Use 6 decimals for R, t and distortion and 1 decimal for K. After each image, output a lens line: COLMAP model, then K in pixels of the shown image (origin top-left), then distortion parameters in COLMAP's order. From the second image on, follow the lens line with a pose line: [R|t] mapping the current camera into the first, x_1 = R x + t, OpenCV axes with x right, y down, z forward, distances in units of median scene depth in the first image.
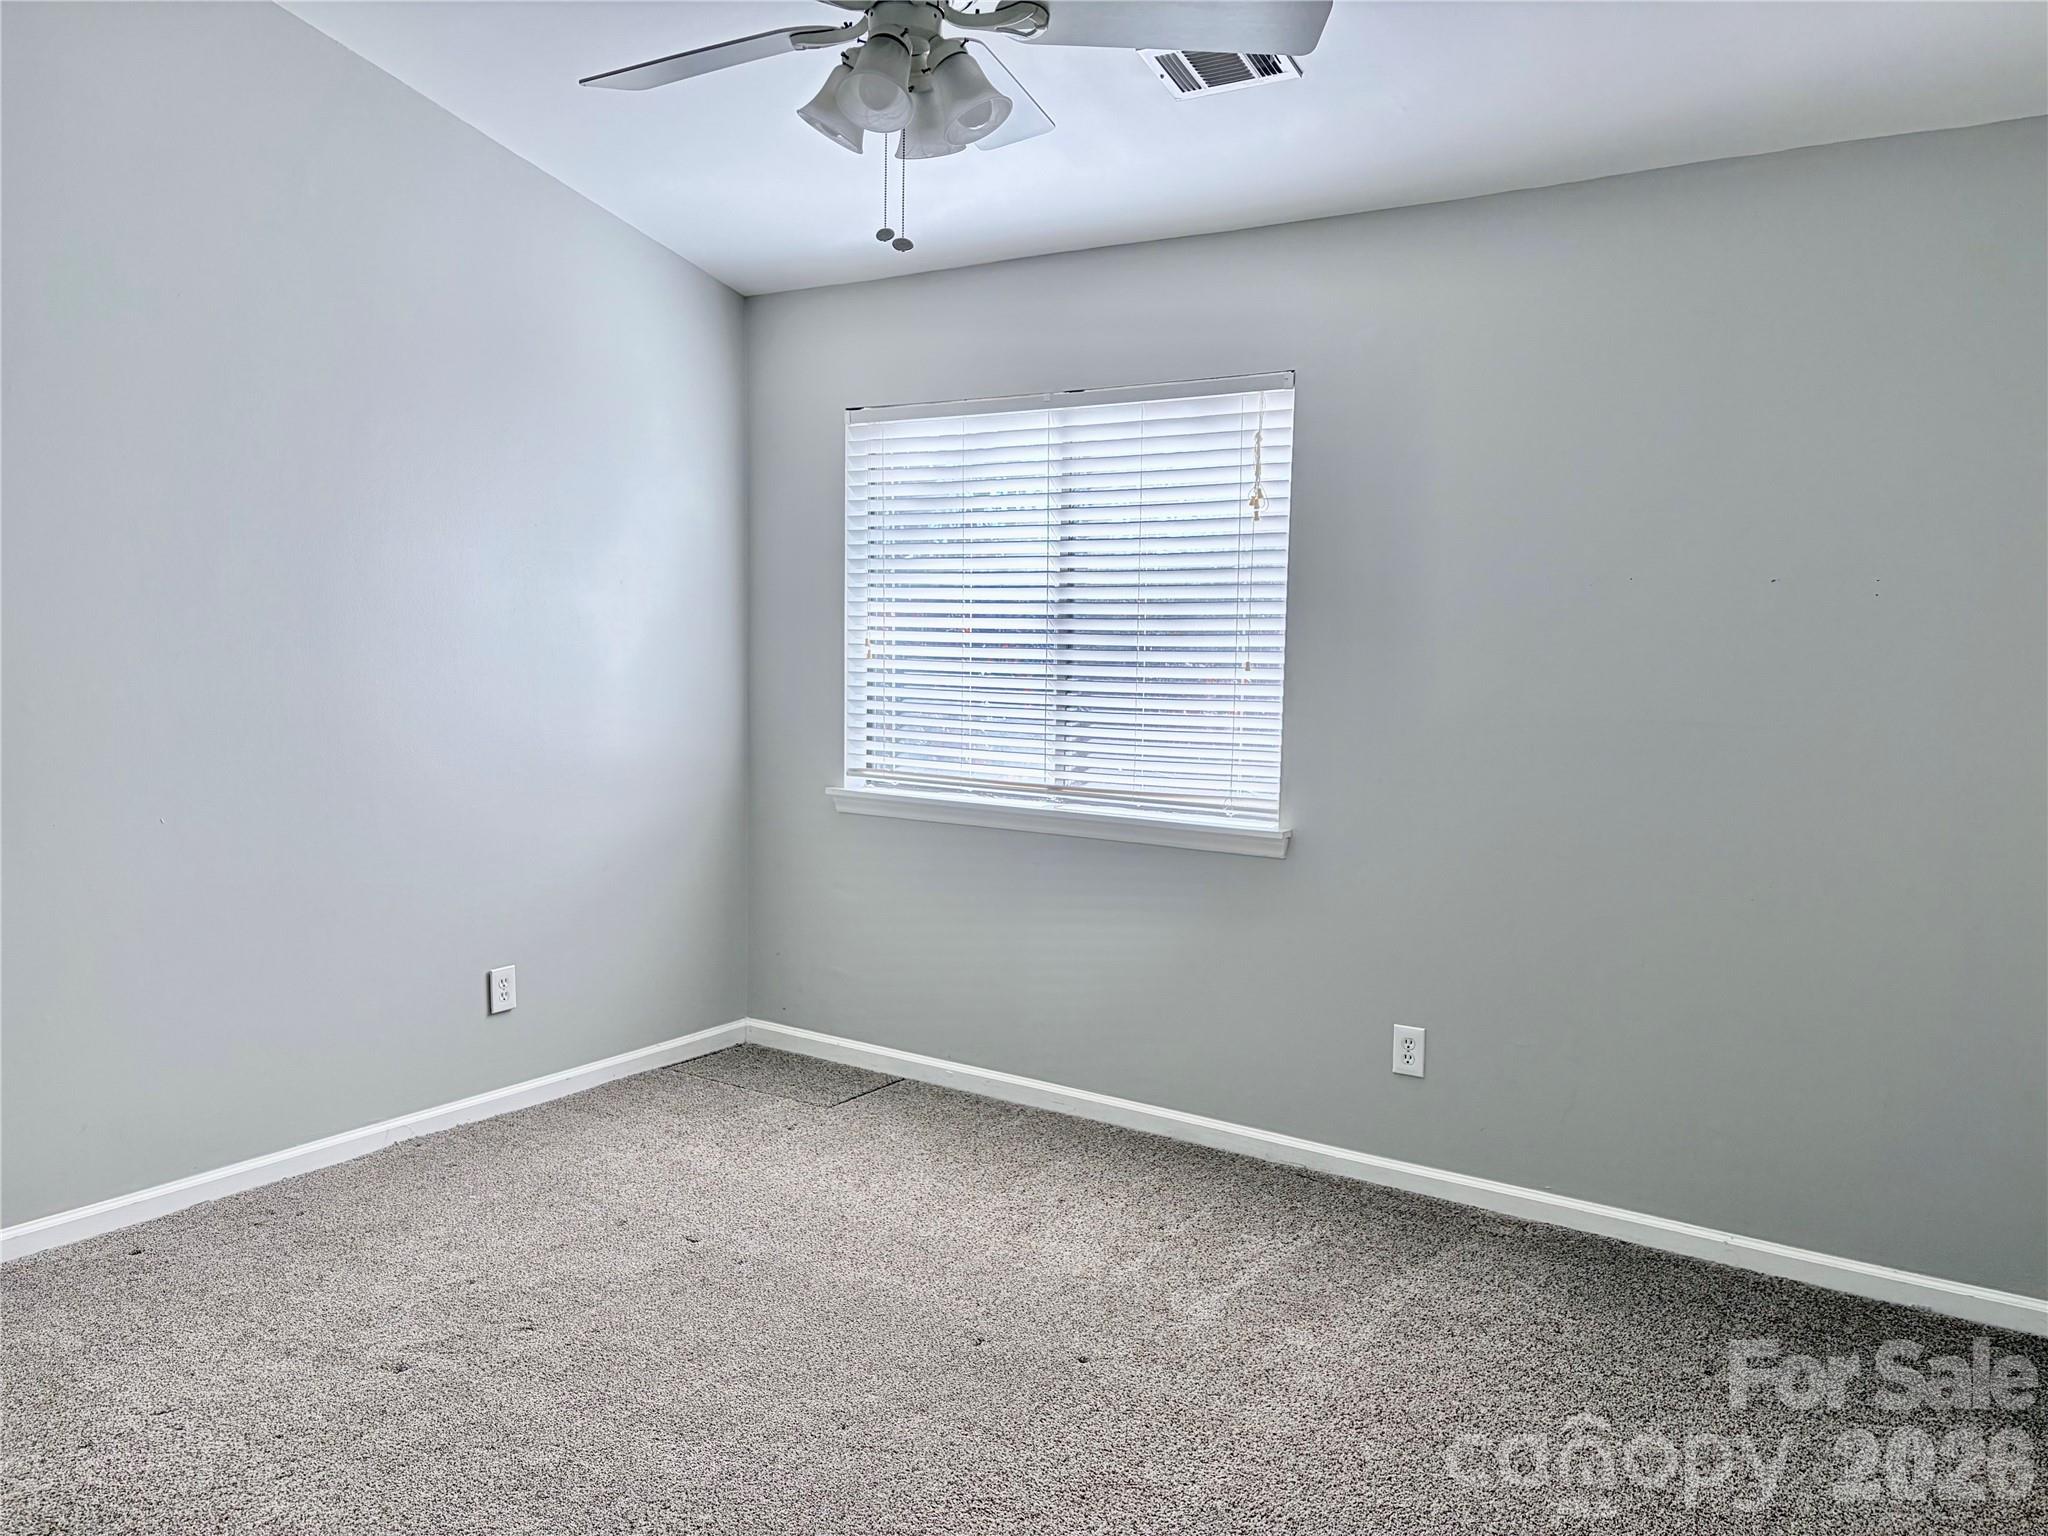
lens RADIAL K [[1536.8, 0, 1024.0], [0, 1536.8, 768.0], [0, 0, 1]] dist [0.143536, -0.110790]
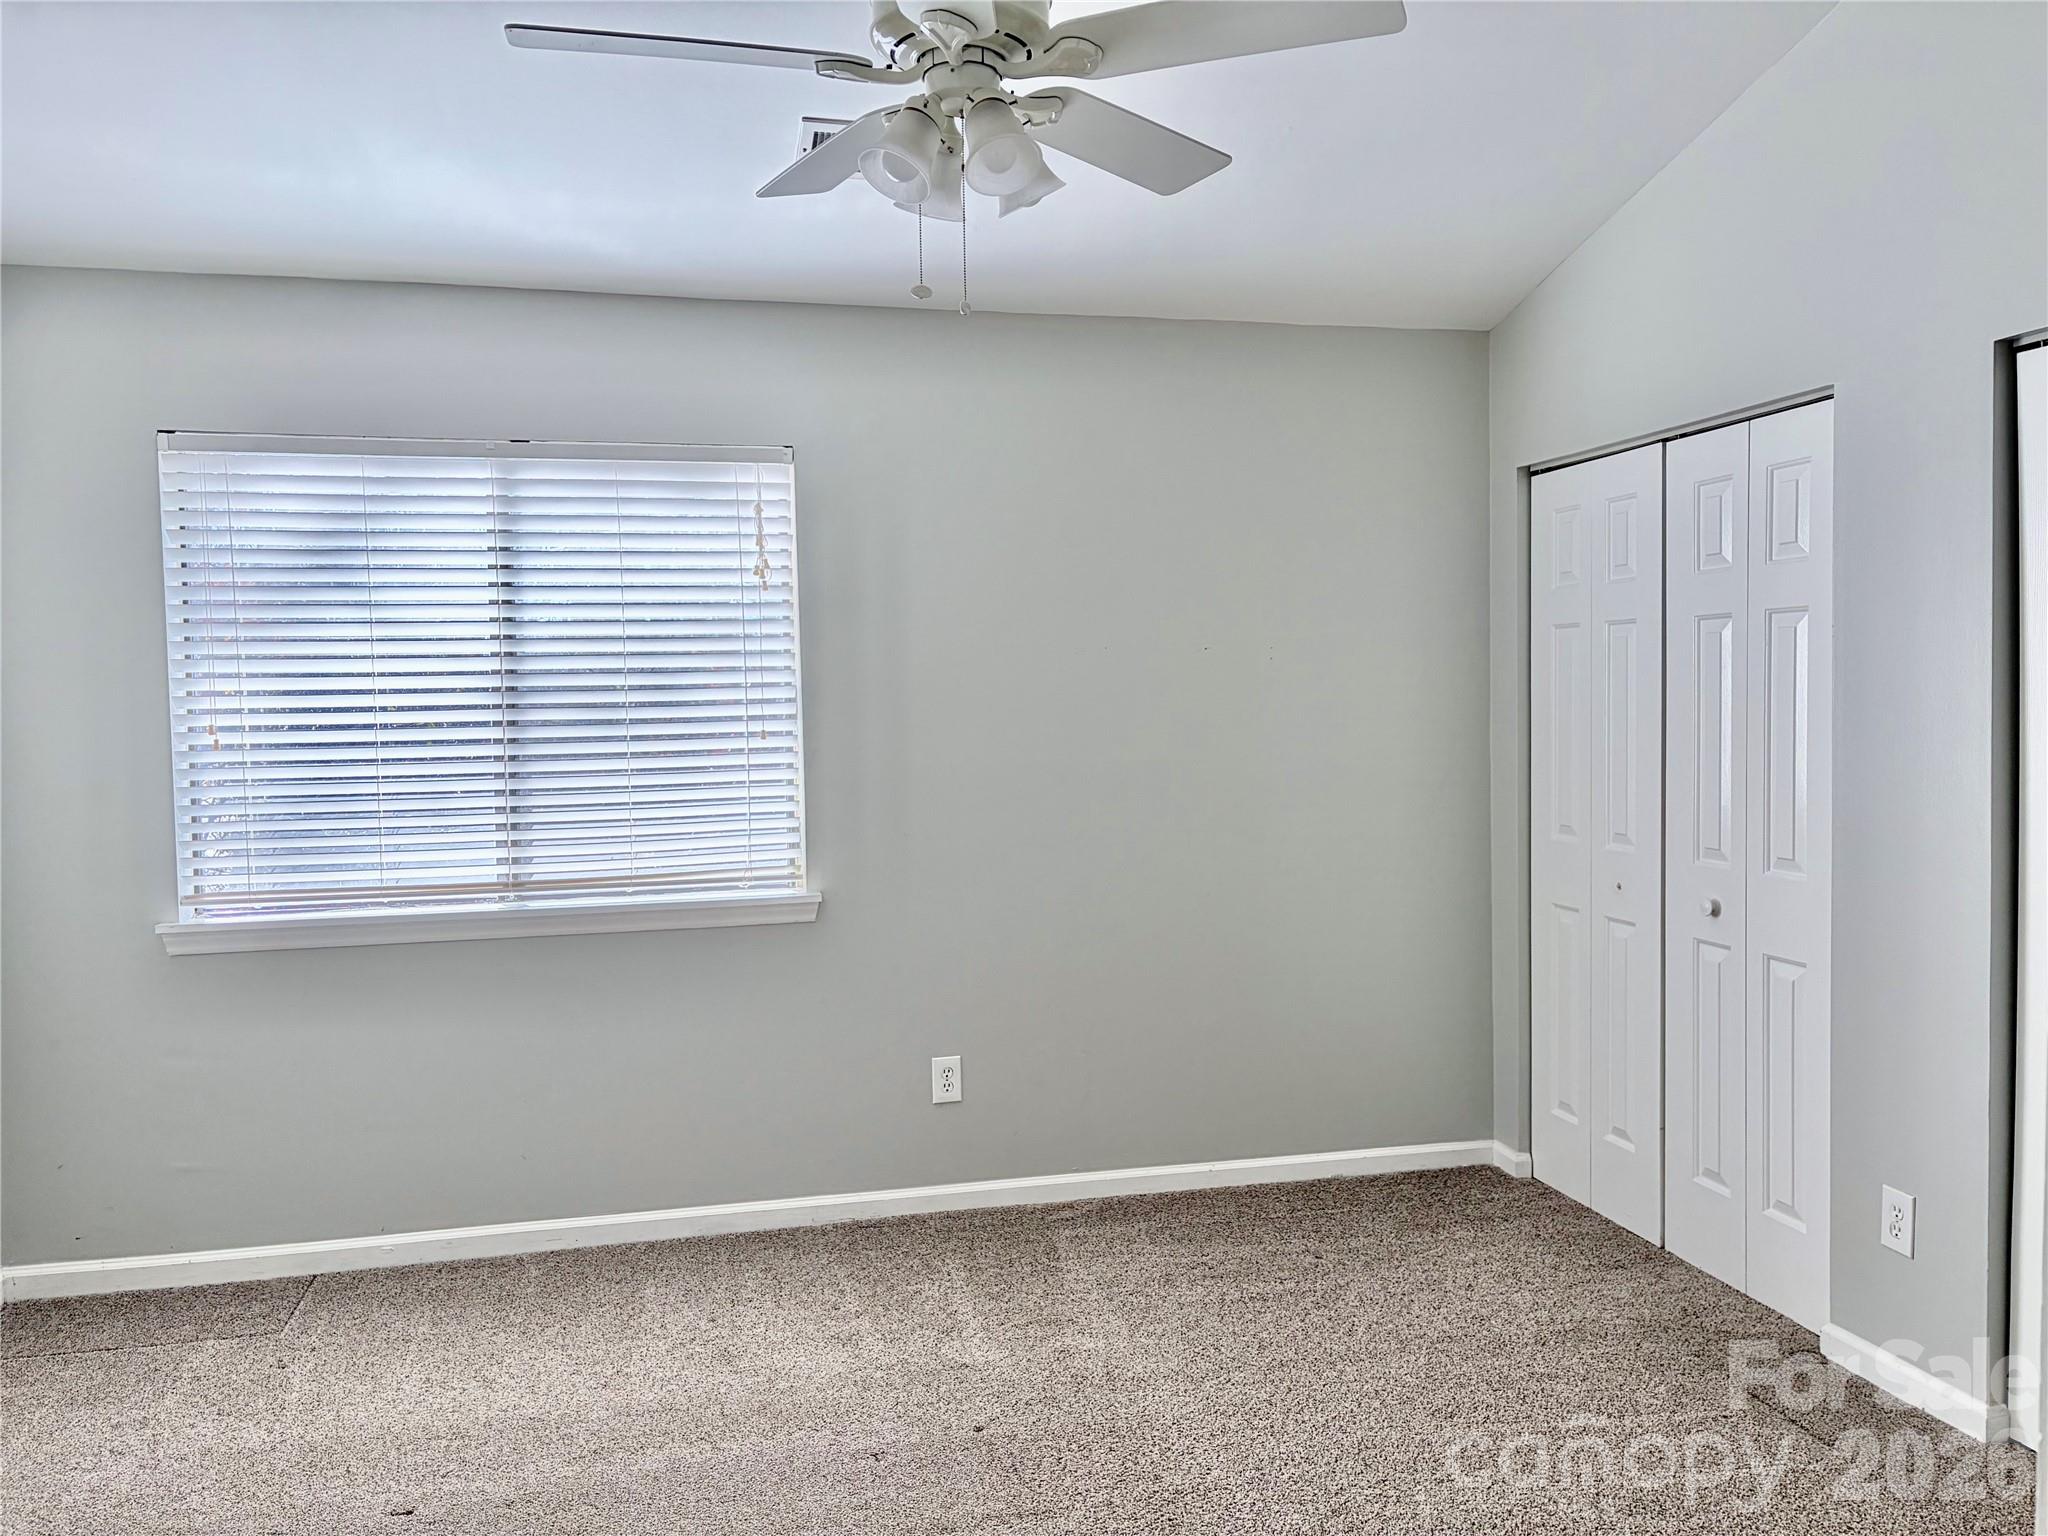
lens RADIAL K [[1536.8, 0, 1024.0], [0, 1536.8, 768.0], [0, 0, 1]] dist [0.143536, -0.110790]
pose [[0.708305, -0.062397, 0.703143, -0.441956], [0.094509, 0.995500, -0.006862, -0.021592], [-0.699551, 0.071314, 0.711015, 0.173580]]
